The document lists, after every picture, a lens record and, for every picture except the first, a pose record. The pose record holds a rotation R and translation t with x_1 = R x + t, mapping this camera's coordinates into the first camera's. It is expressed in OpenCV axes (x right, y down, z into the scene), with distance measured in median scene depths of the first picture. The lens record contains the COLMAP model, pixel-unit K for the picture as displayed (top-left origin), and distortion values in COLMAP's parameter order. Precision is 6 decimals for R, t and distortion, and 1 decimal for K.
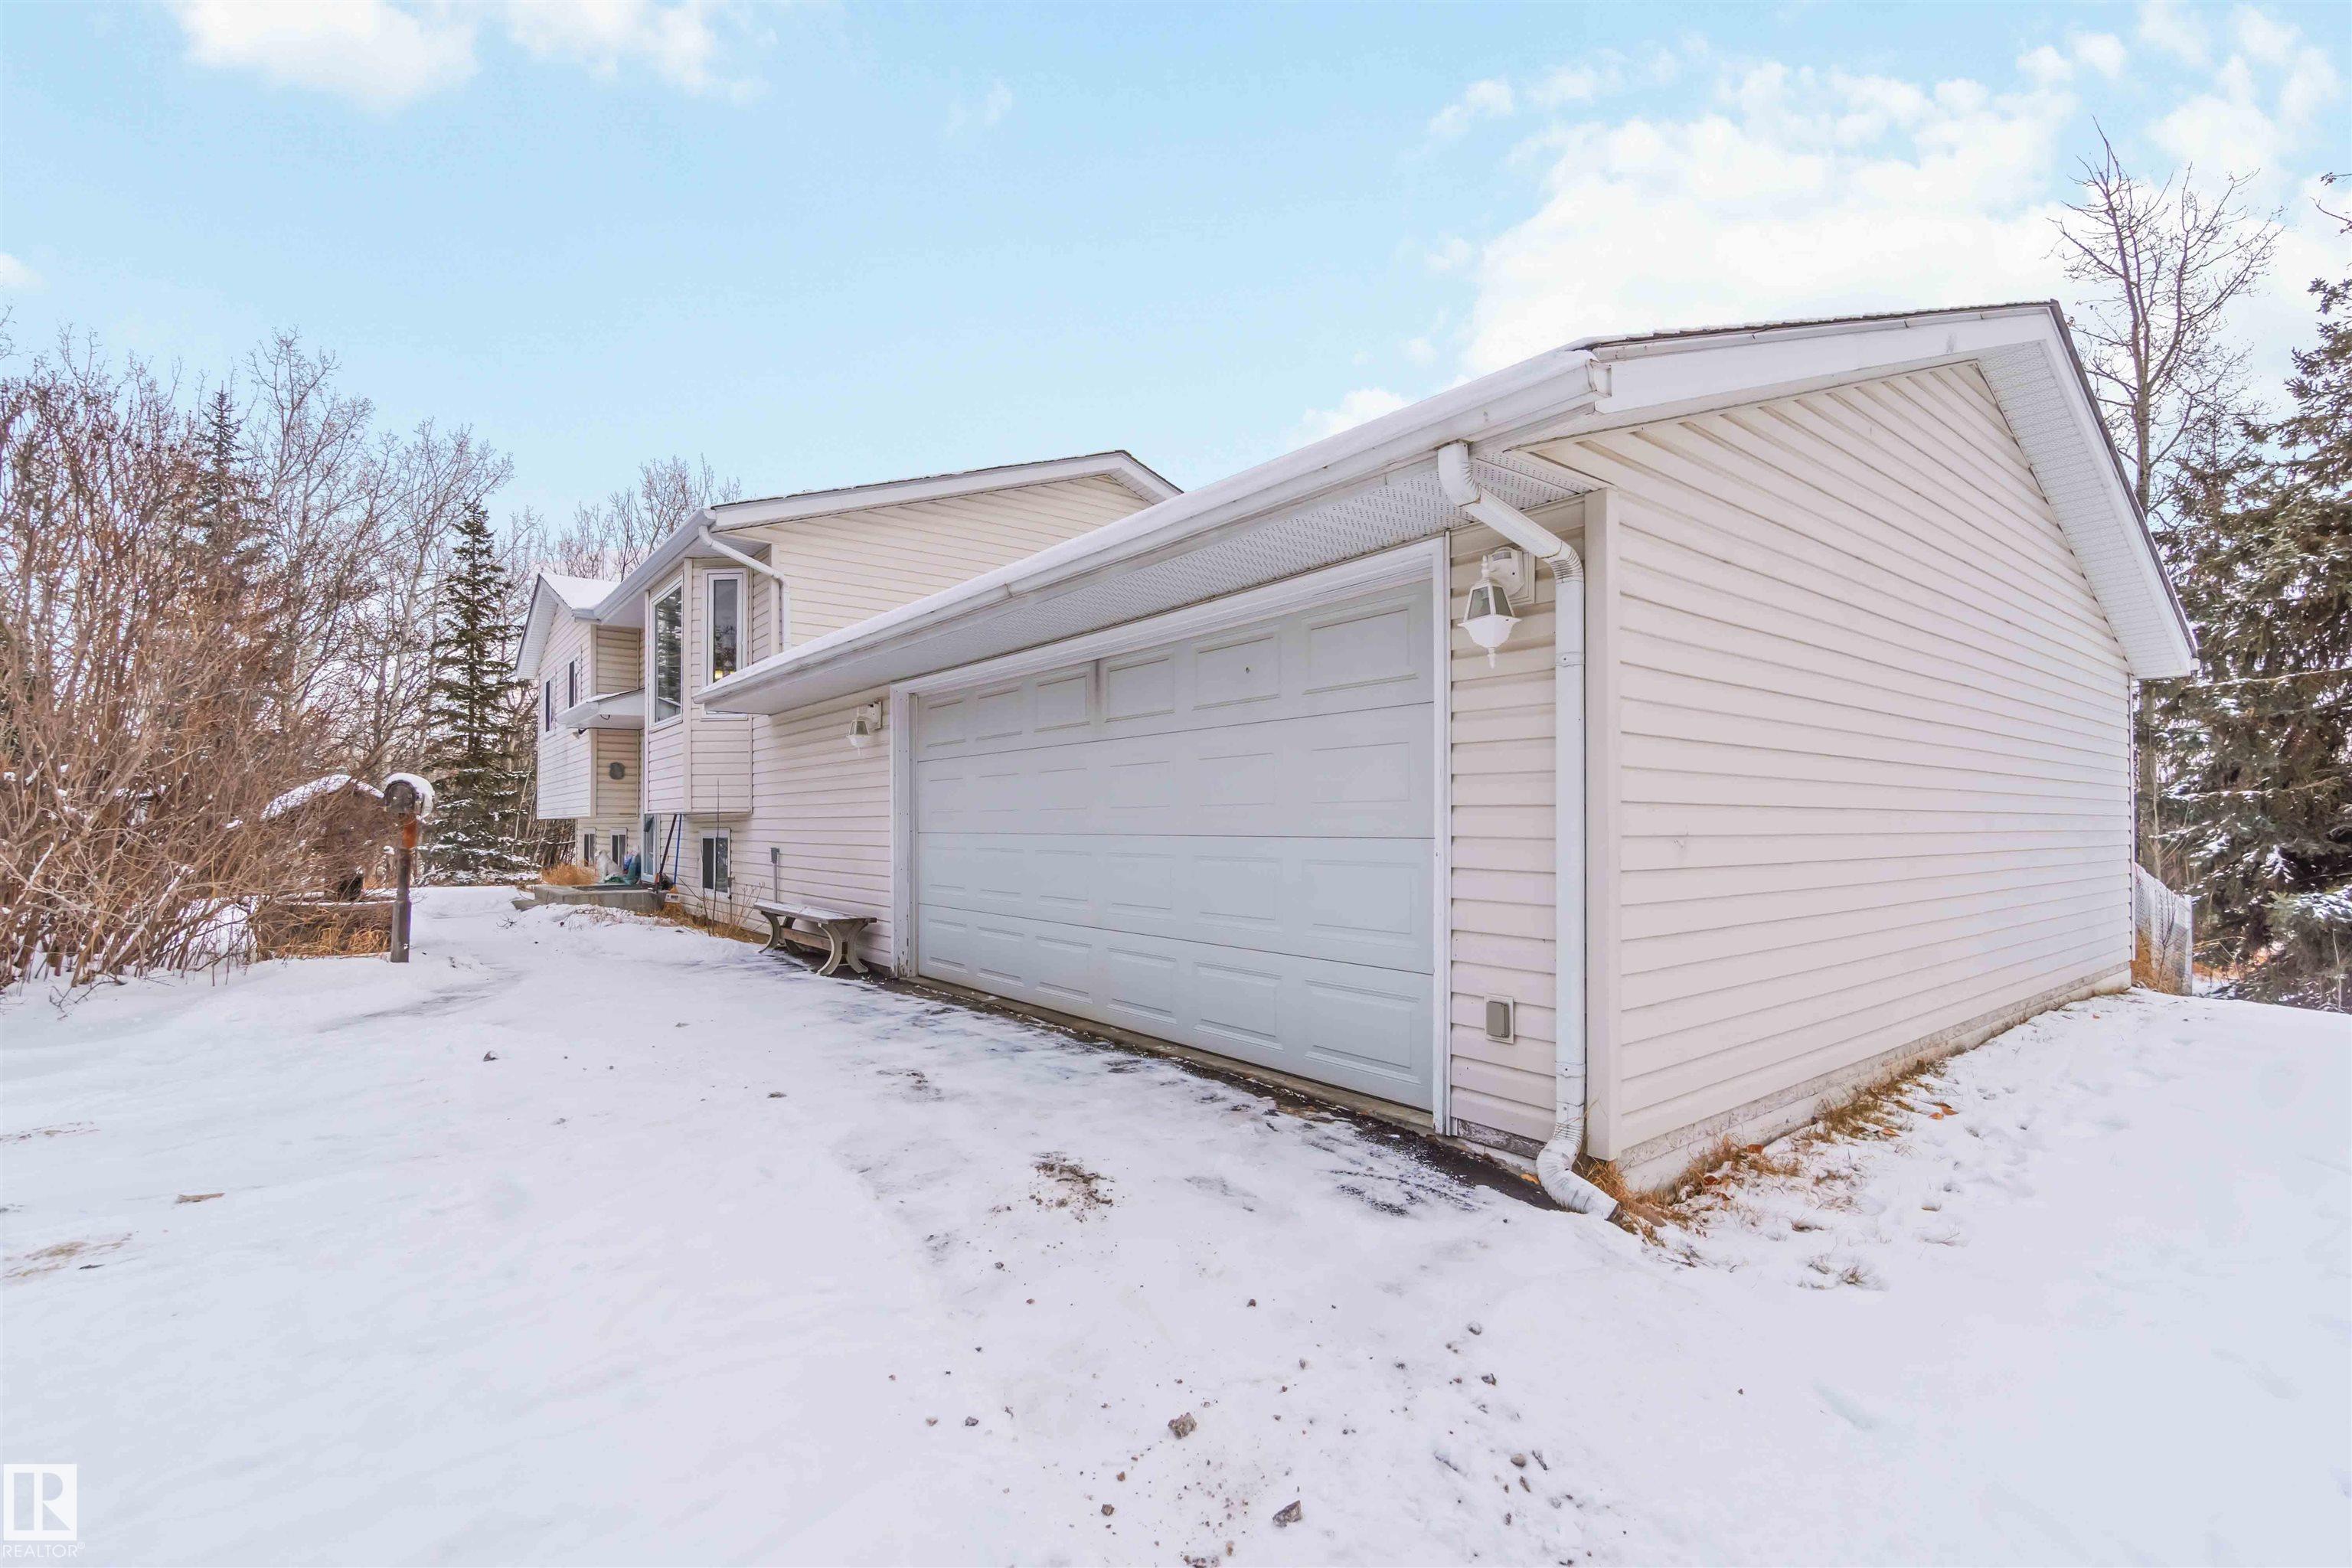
lens RADIAL K [[1025.2, 0, 1205.1], [0, 1025.2, 823.3], [0, 0, 1]] dist [-0.000112, 0.001051]
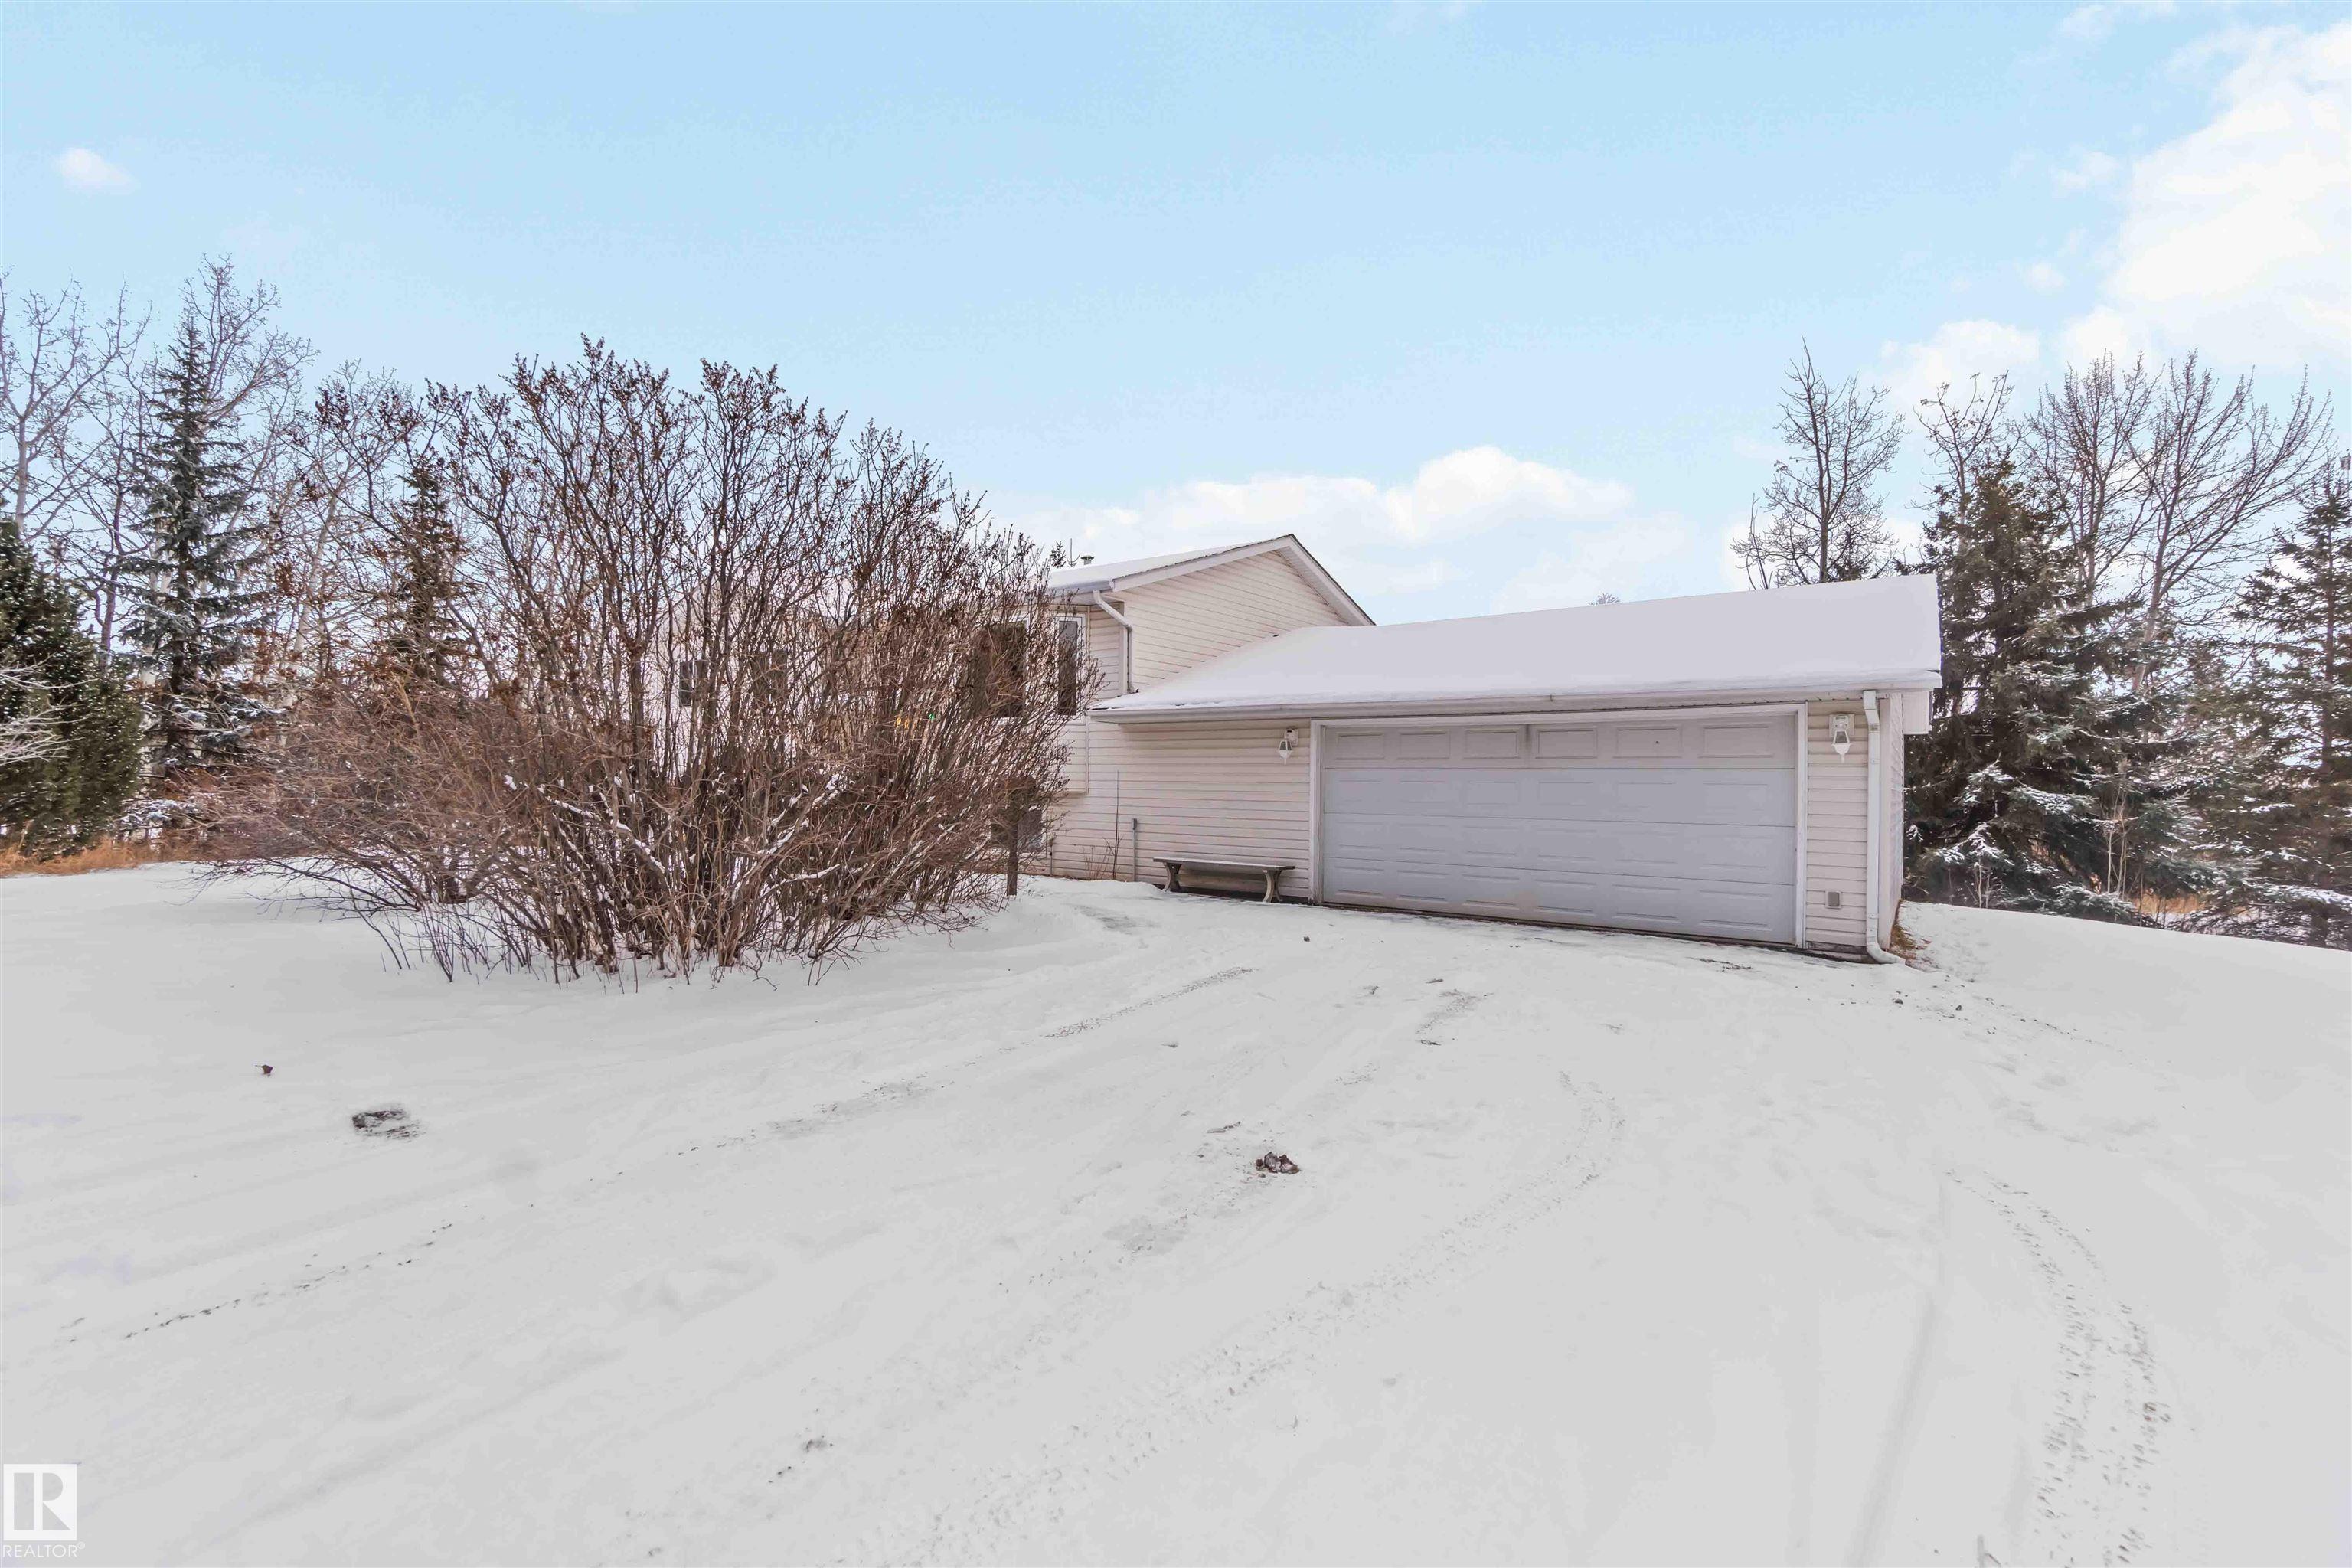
lens RADIAL K [[1025.2, 0, 1169.5], [0, 1025.2, 785.5], [0, 0, 1]] dist [-0.000112, 0.001051]
pose [[0.963694, 0.013688, 0.266657, -0.753374], [-0.015169, 0.999879, 0.003494, -0.028063], [-0.266577, -0.007412, 0.963785, -0.380491]]
